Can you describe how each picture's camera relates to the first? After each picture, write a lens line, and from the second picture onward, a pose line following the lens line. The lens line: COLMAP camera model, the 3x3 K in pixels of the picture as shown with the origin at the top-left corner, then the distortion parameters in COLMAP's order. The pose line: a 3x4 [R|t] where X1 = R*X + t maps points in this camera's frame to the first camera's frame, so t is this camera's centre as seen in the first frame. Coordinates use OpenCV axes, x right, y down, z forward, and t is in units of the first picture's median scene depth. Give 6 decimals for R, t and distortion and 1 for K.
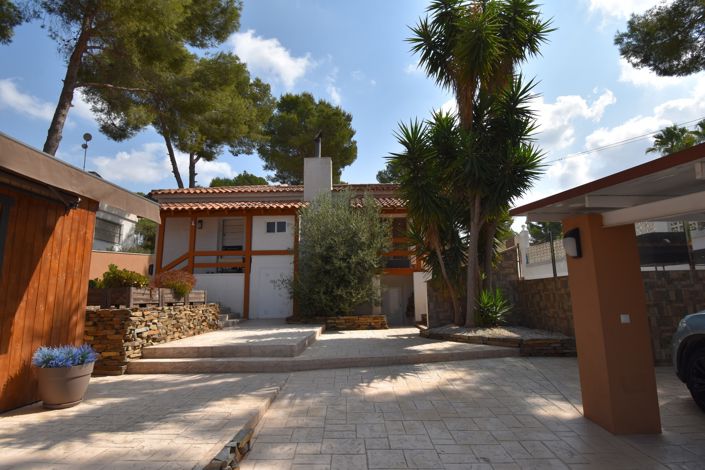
lens RADIAL K [[380.8, 0, 352.5], [0, 380.8, 235.0], [0, 0, 1]] dist [0.001673, -0.000805]
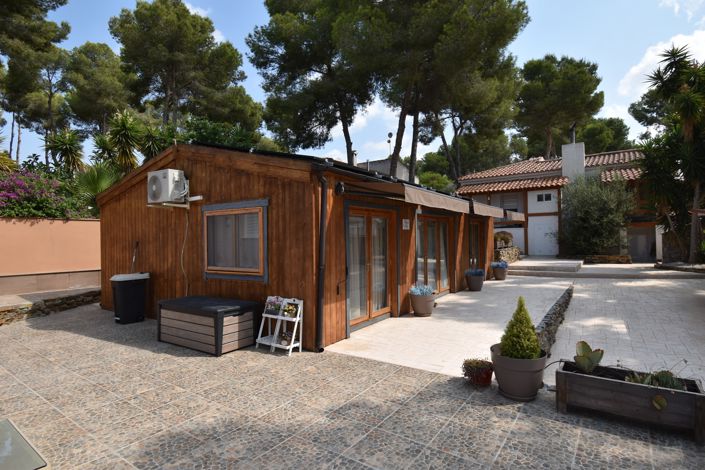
lens RADIAL K [[380.8, 0, 352.5], [0, 380.8, 235.0], [0, 0, 1]] dist [0.001673, -0.000805]
pose [[0.843709, -0.005933, -0.536767, -0.028092], [0.092884, 0.986469, 0.135095, -0.157299], [0.528703, -0.163838, 0.832845, -0.750046]]
